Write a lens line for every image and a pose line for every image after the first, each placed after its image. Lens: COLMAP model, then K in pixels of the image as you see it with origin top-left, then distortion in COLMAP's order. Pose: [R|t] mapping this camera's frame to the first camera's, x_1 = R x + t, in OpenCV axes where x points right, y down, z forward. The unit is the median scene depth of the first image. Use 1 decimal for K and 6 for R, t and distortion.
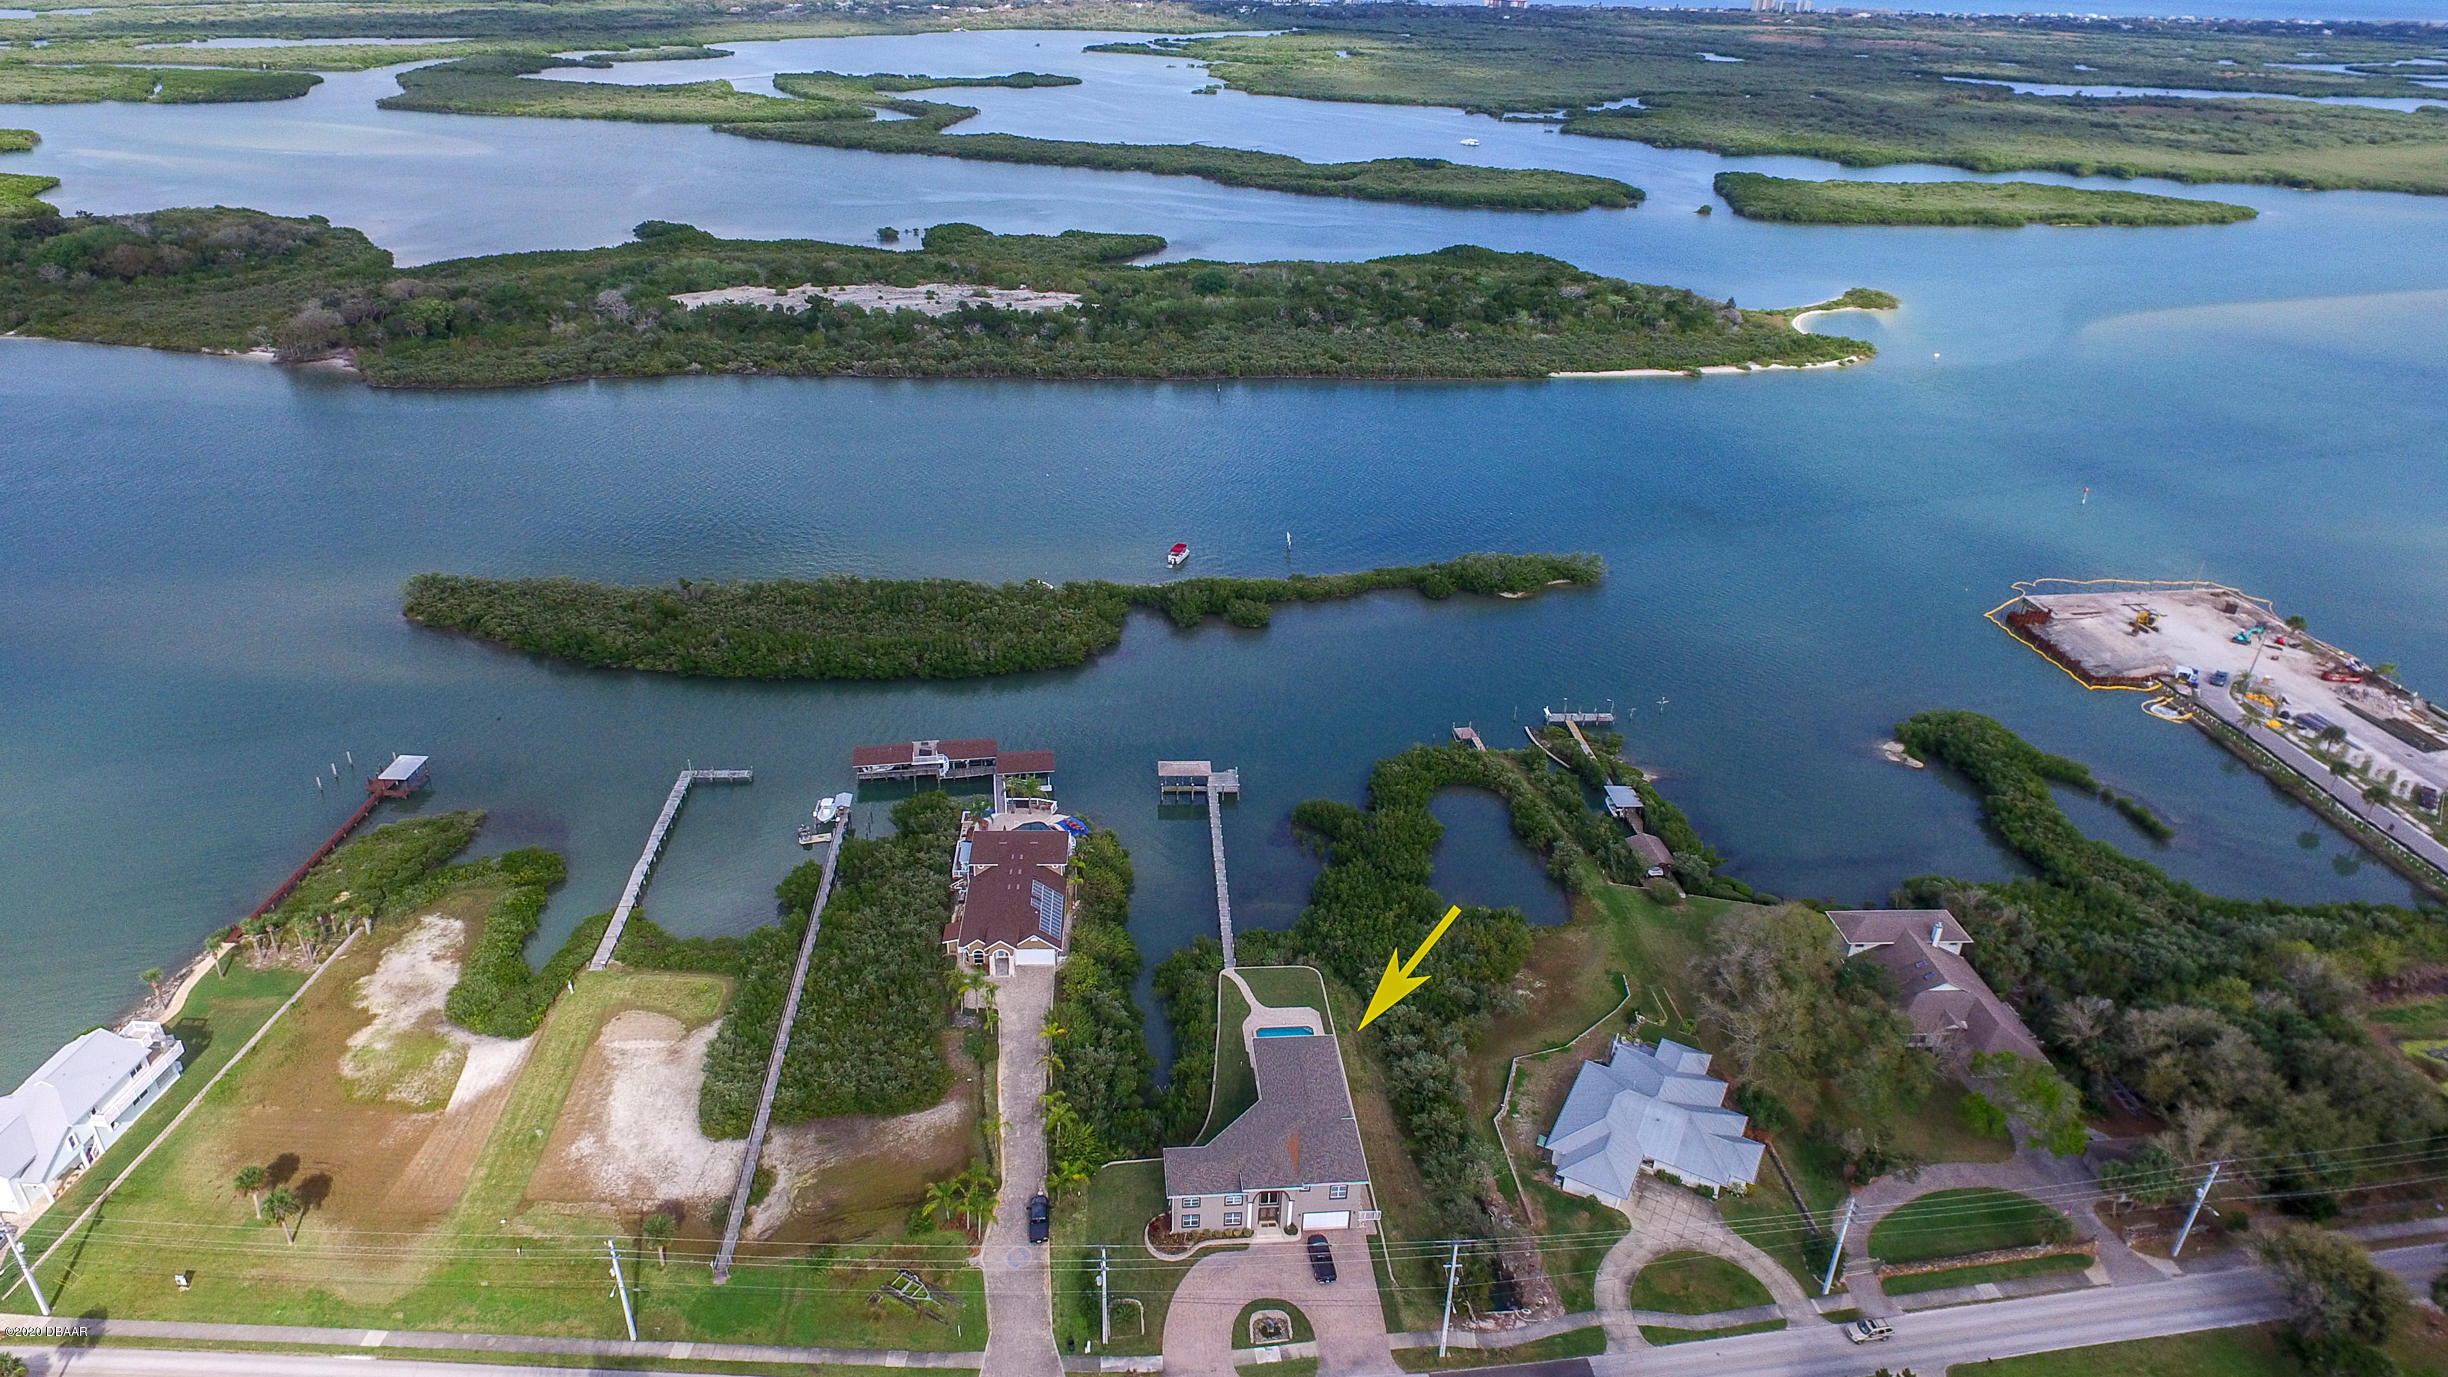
lens RADIAL K [[1450.6, 0, 1229.4], [0, 1450.6, 691.3], [0, 0, 1]] dist [0.006076, 0.000239]
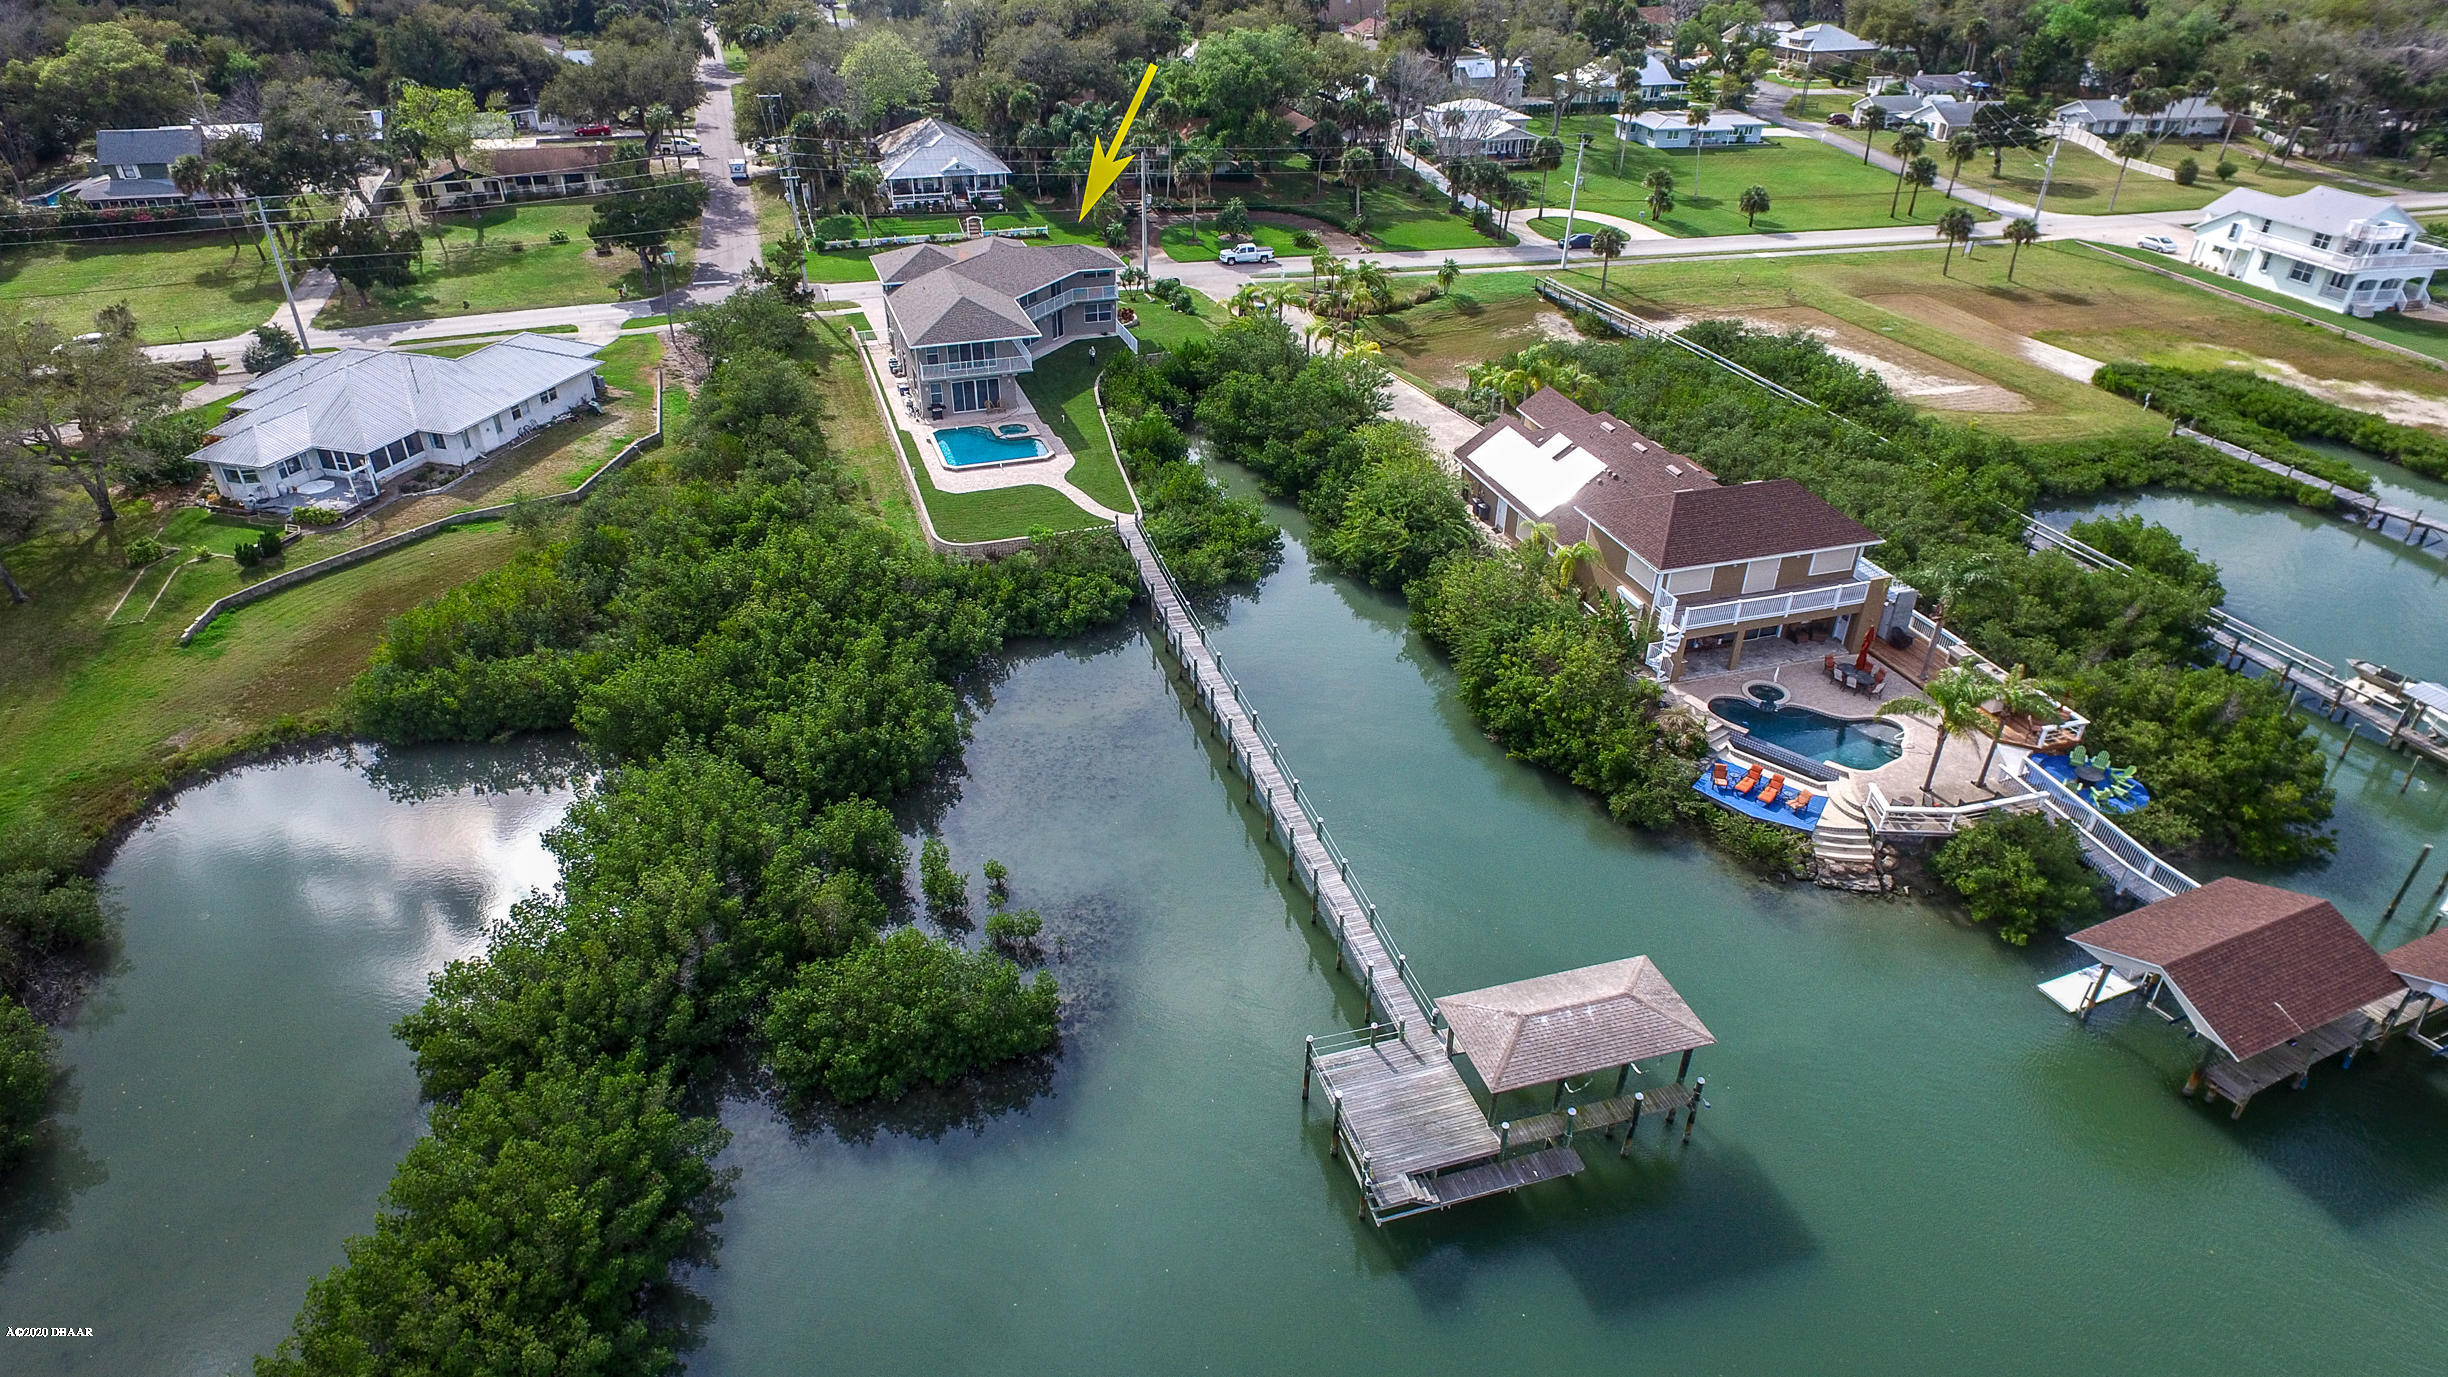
lens RADIAL K [[1379.1, 0, 1211.5], [0, 1379.1, 709.7], [0, 0, 1]] dist [0.003122, 0.000457]
pose [[-0.973441, 0.089963, -0.210523, 0.068123], [-0.133559, 0.523708, 0.841363, -0.153927], [0.185944, 0.847135, -0.497783, 1.189361]]
